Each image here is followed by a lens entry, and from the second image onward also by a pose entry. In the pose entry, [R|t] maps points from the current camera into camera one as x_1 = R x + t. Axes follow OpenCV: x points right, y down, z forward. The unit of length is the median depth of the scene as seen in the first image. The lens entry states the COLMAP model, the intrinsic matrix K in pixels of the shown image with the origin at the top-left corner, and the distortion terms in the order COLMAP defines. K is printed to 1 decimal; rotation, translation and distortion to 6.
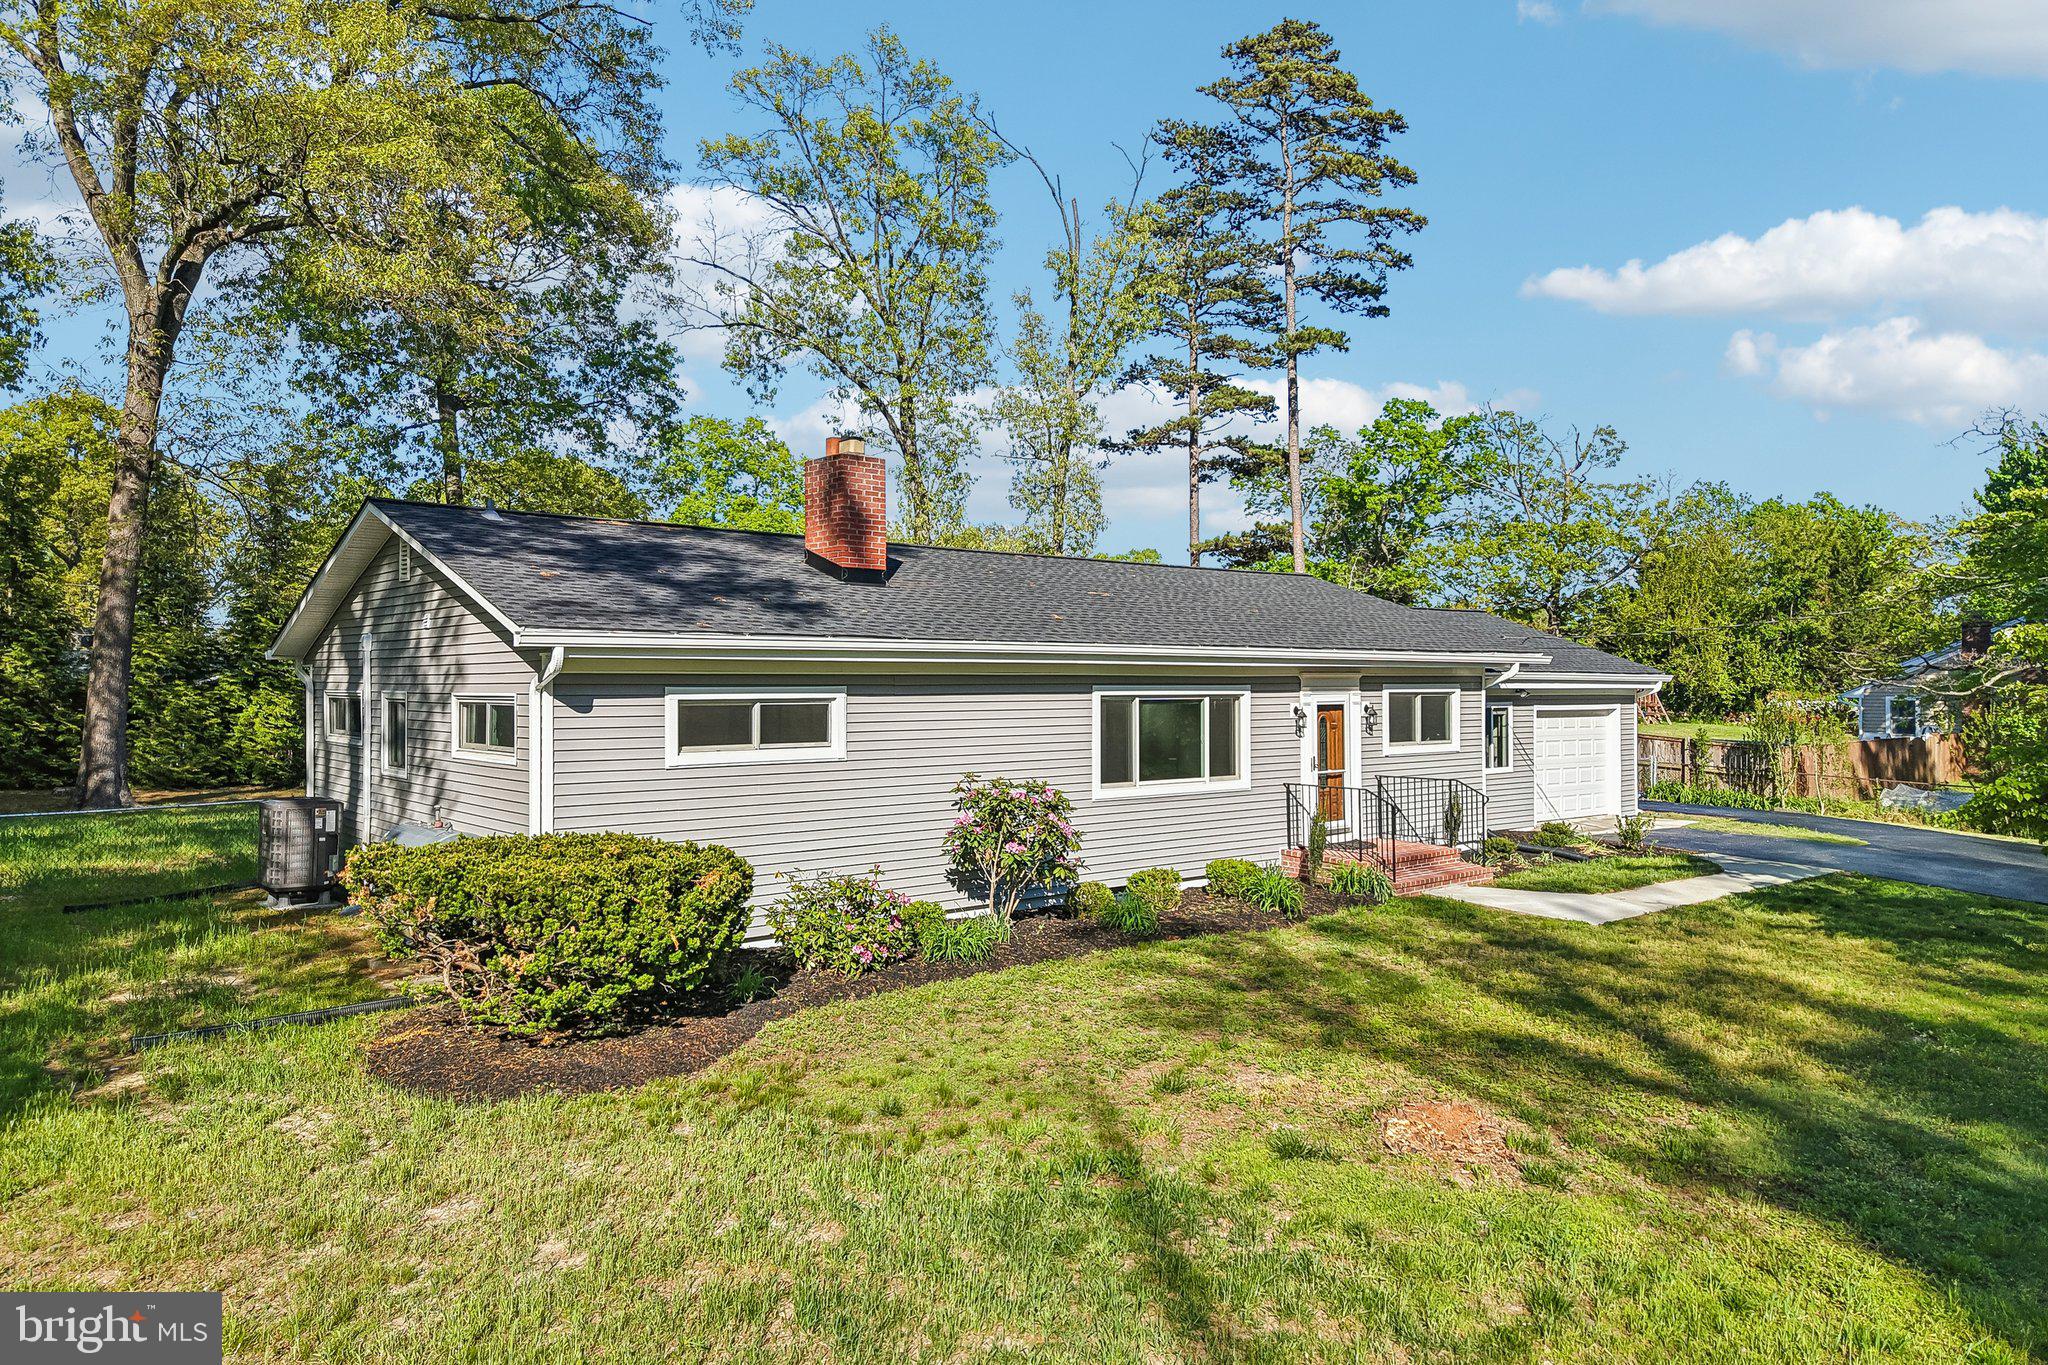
lens RADIAL K [[1368.4, 0, 1024.0], [0, 1368.4, 682.5], [0, 0, 1]] dist [0.049497, -0.053437]
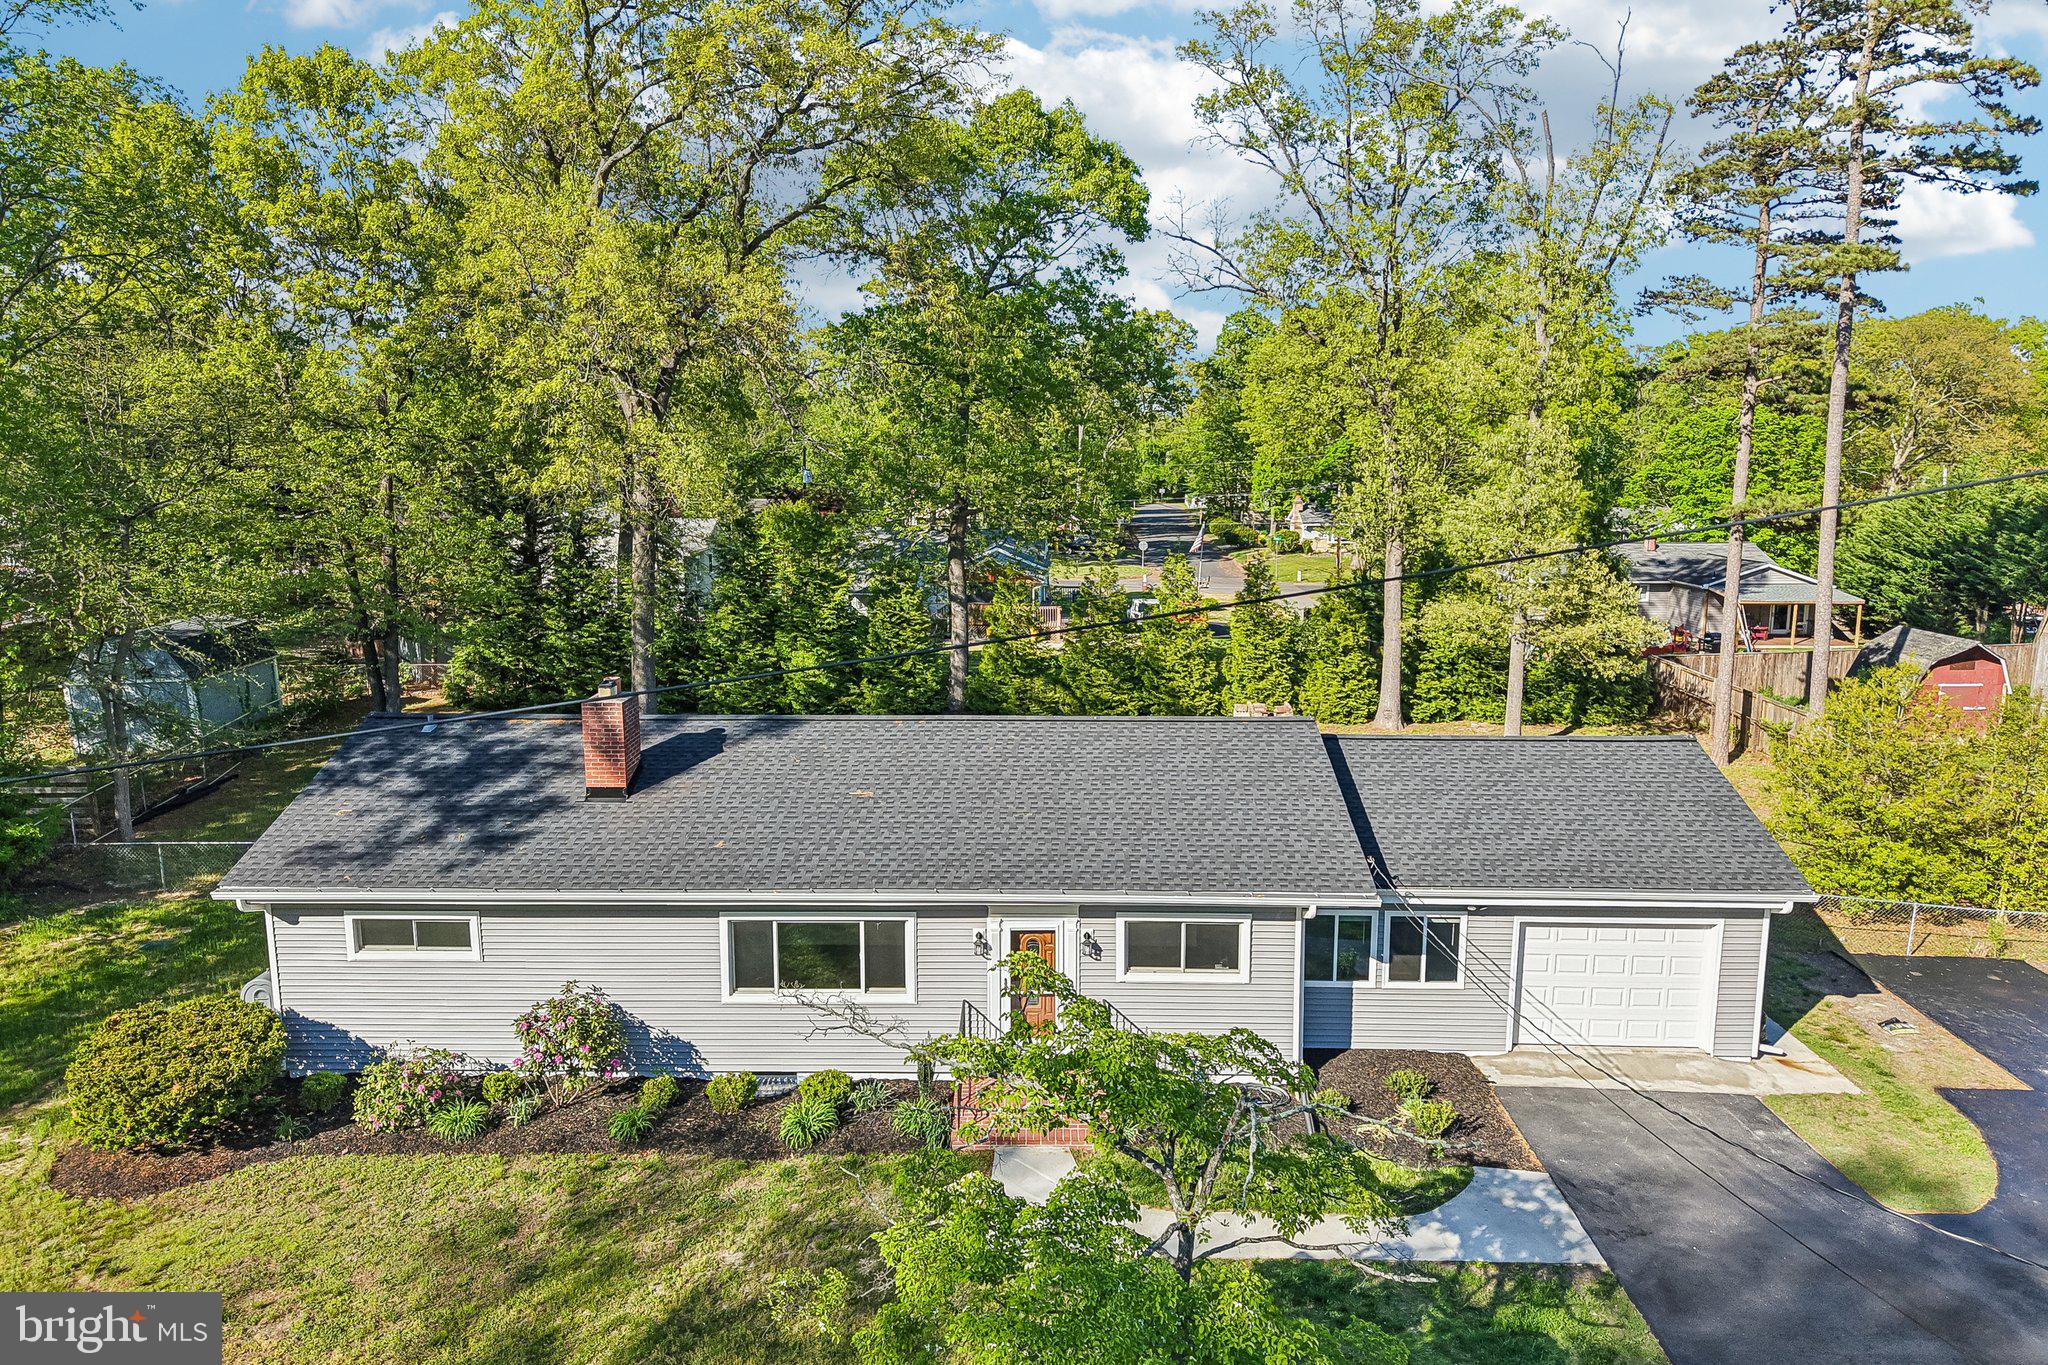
lens RADIAL K [[1368.4, 0, 1024.0], [0, 1368.4, 682.5], [0, 0, 1]] dist [0.049497, -0.053437]
pose [[0.753187, 0.114909, -0.647692, 0.888807], [-0.000175, 0.984659, 0.174488, -0.357036], [0.657806, -0.131309, 0.741653, 0.264259]]
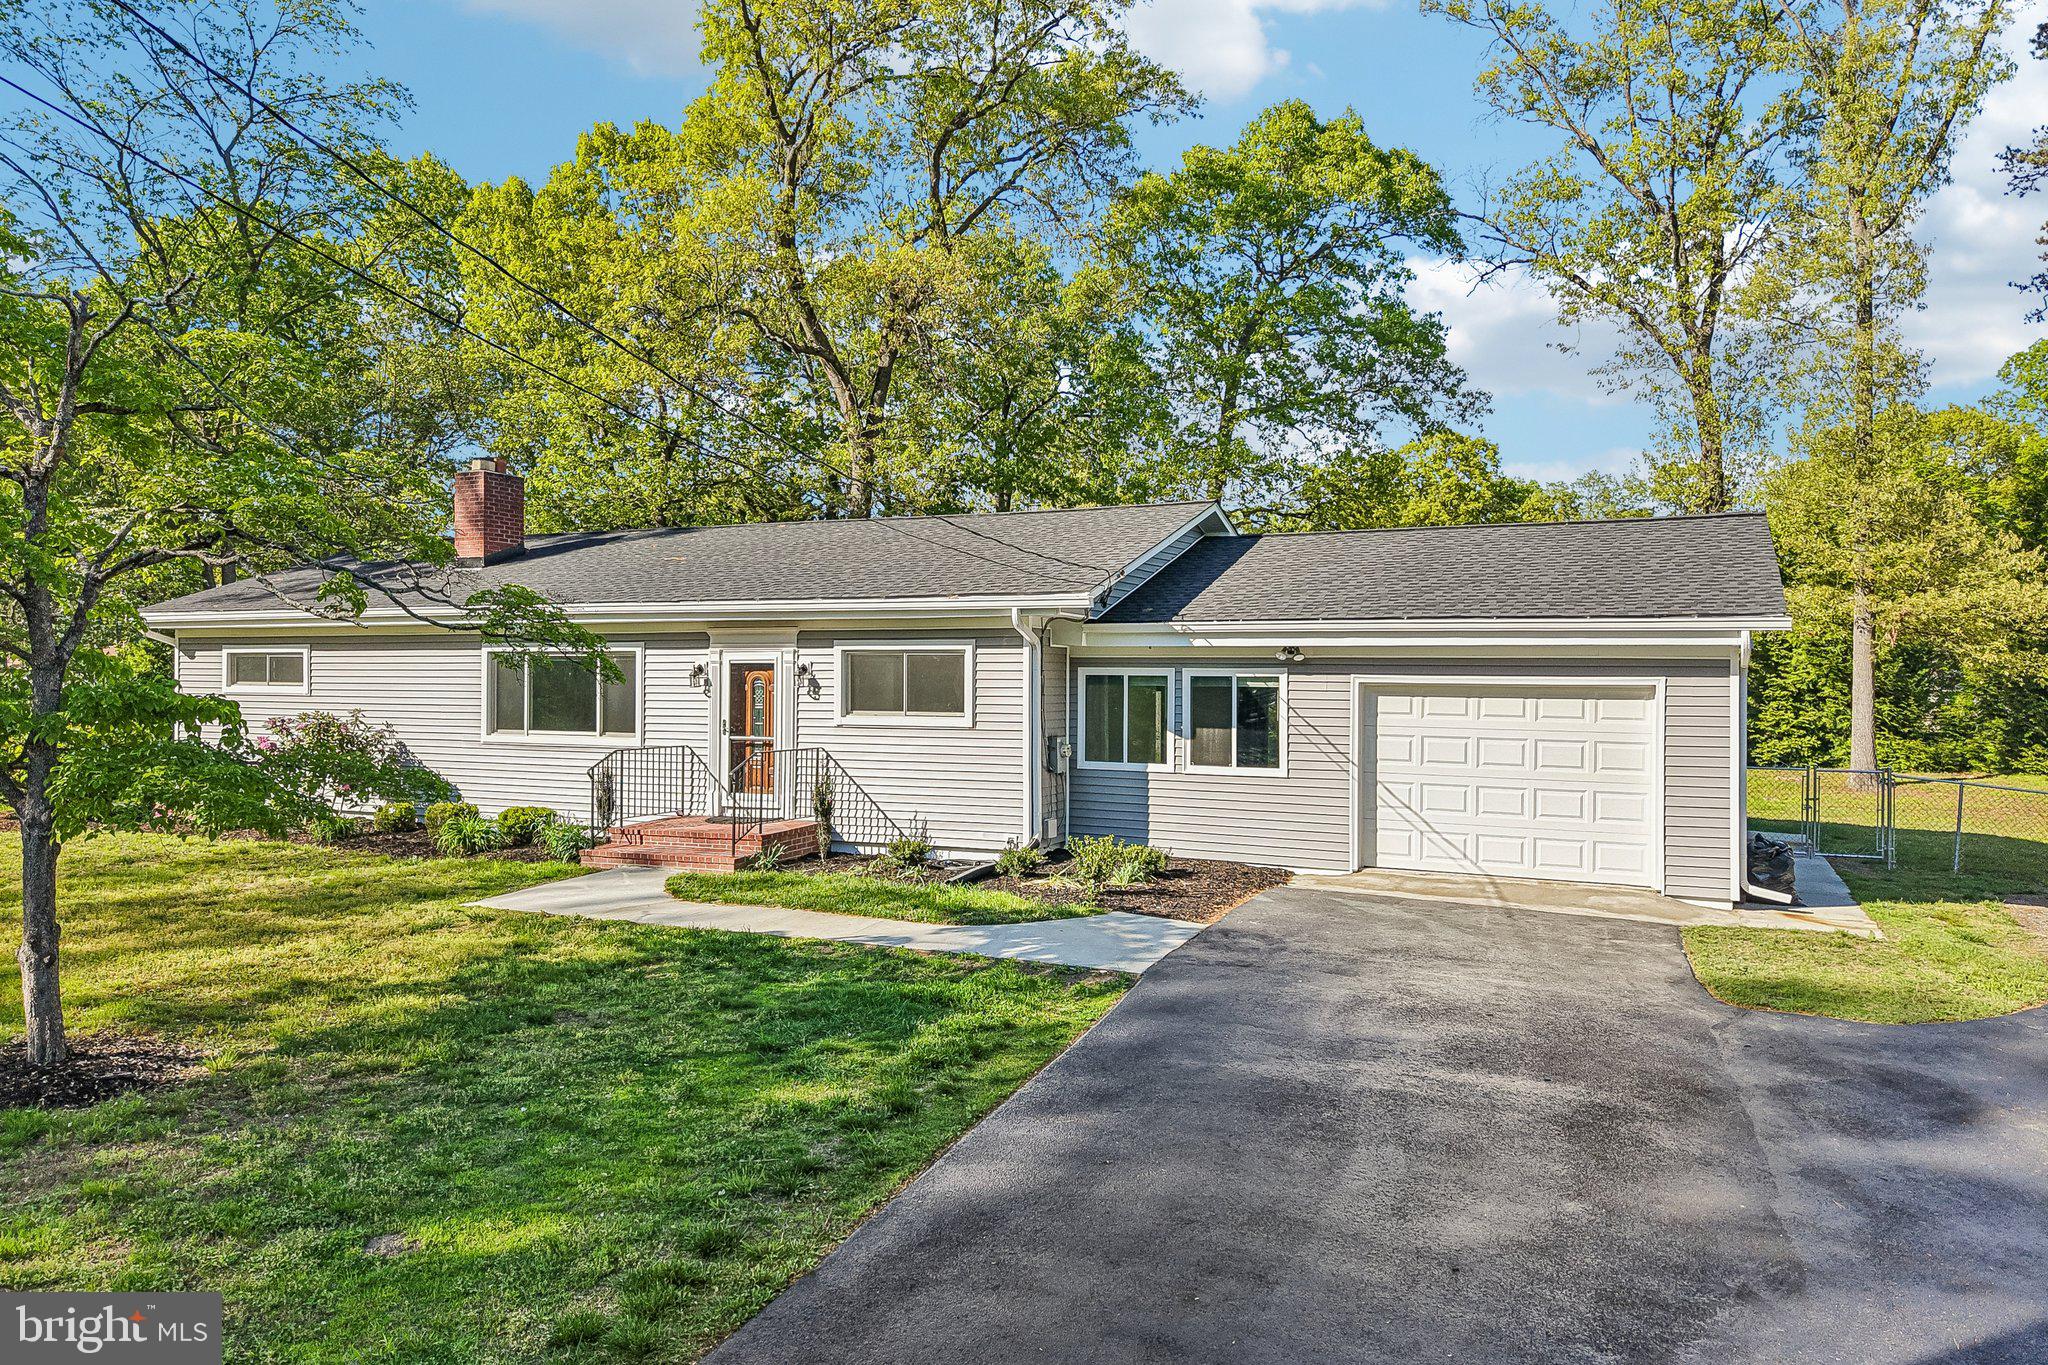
lens RADIAL K [[1368.4, 0, 1024.0], [0, 1368.4, 682.5], [0, 0, 1]] dist [0.049497, -0.053437]
pose [[0.418842, 0.006494, -0.908036, 1.143183], [-0.005982, 0.999972, 0.004392, 0.024343], [0.908040, 0.003592, 0.418869, 0.809030]]
